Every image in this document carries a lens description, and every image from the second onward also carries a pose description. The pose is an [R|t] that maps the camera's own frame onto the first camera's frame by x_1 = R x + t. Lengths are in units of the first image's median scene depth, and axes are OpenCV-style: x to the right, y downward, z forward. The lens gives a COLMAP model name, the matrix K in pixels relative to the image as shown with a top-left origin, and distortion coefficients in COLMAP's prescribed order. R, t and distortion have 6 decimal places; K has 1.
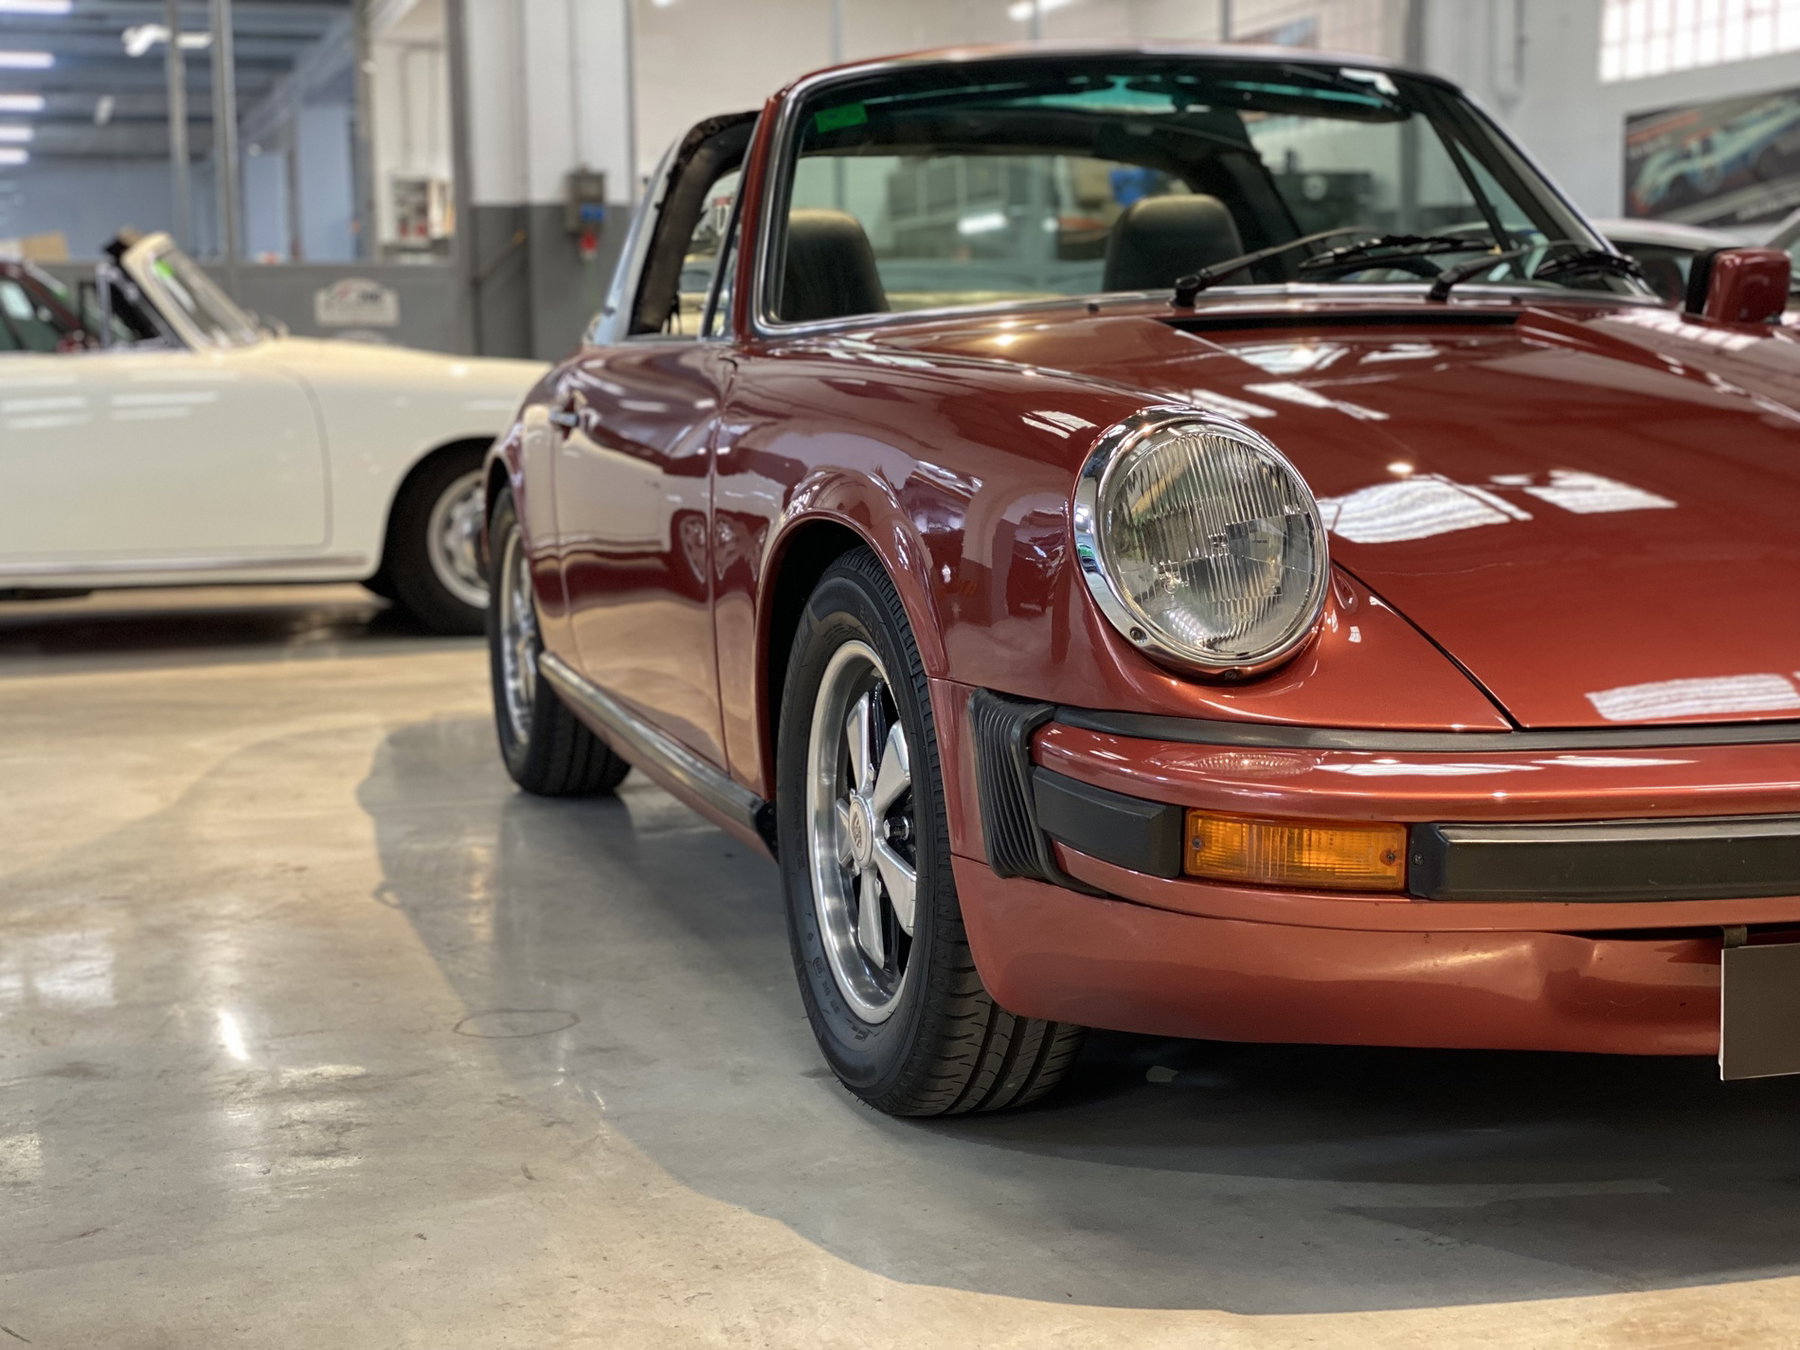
lens RADIAL K [[2653.4, 0, 895.4], [0, 2653.4, 685.3], [0, 0, 1]] dist [0.099554, 0.000000]
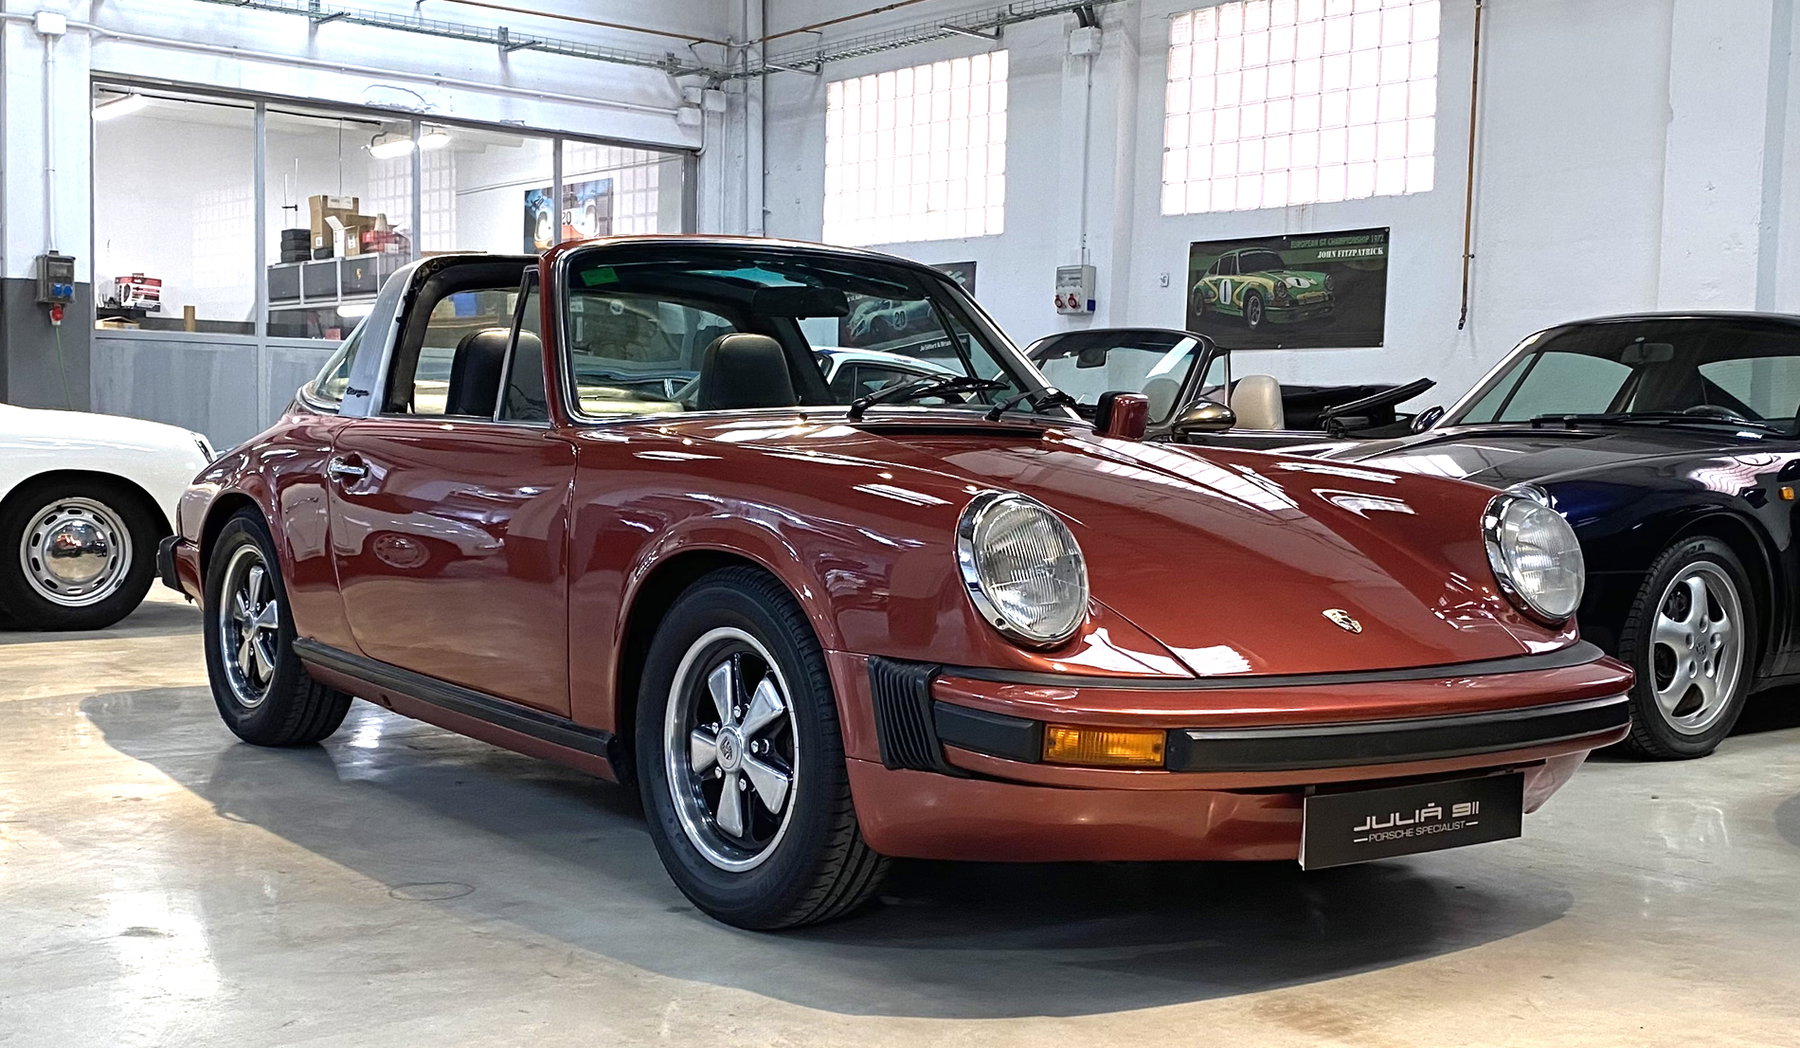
lens RADIAL K [[2070.5, 0, 926.0], [0, 2070.5, 622.2], [0, 0, 1]] dist [0.018133, 0.000000]
pose [[0.936337, 0.010285, 0.350952, -0.328463], [-0.000956, 0.999642, -0.026746, 0.012667], [-0.351101, 0.024707, 0.936011, -0.179479]]
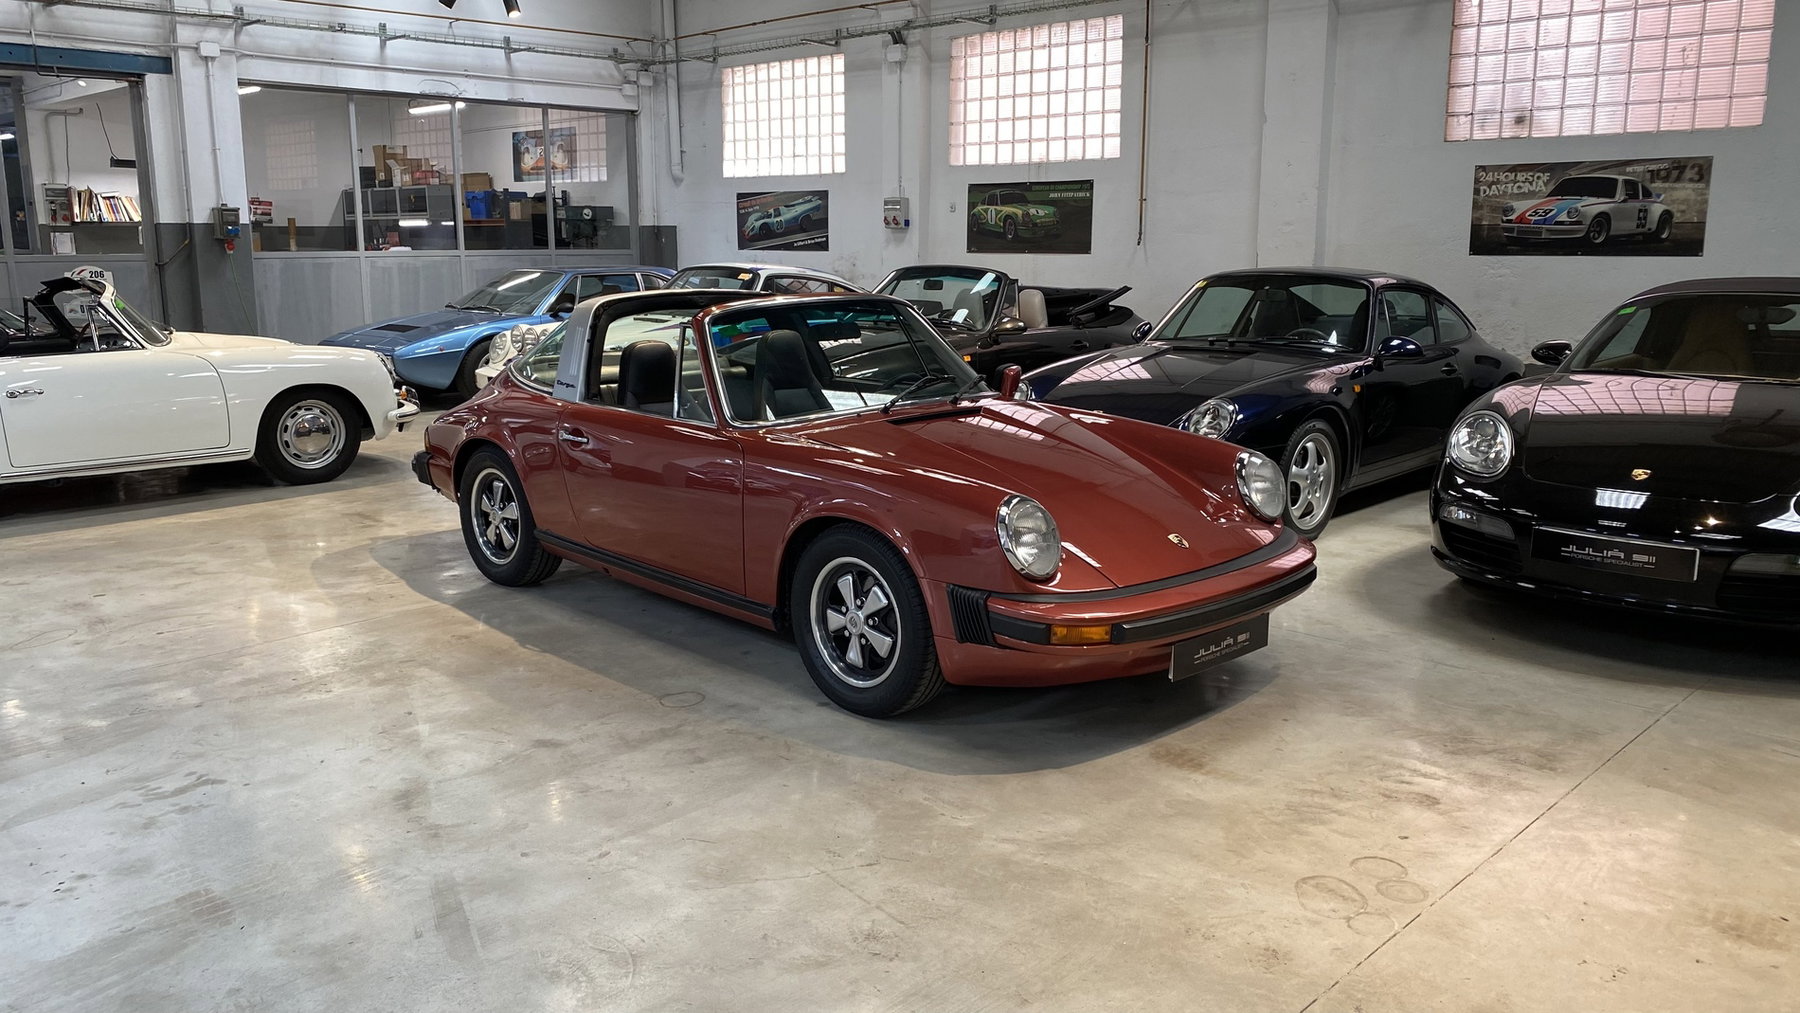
lens RADIAL K [[1346.9, 0, 907.4], [0, 1346.9, 508.6], [0, 0, 1]] dist [0.027503, -0.036265]
pose [[0.887198, -0.071143, 0.455870, -0.615473], [0.037810, 0.995928, 0.081841, -0.184584], [-0.459836, -0.055372, 0.886276, -0.318126]]
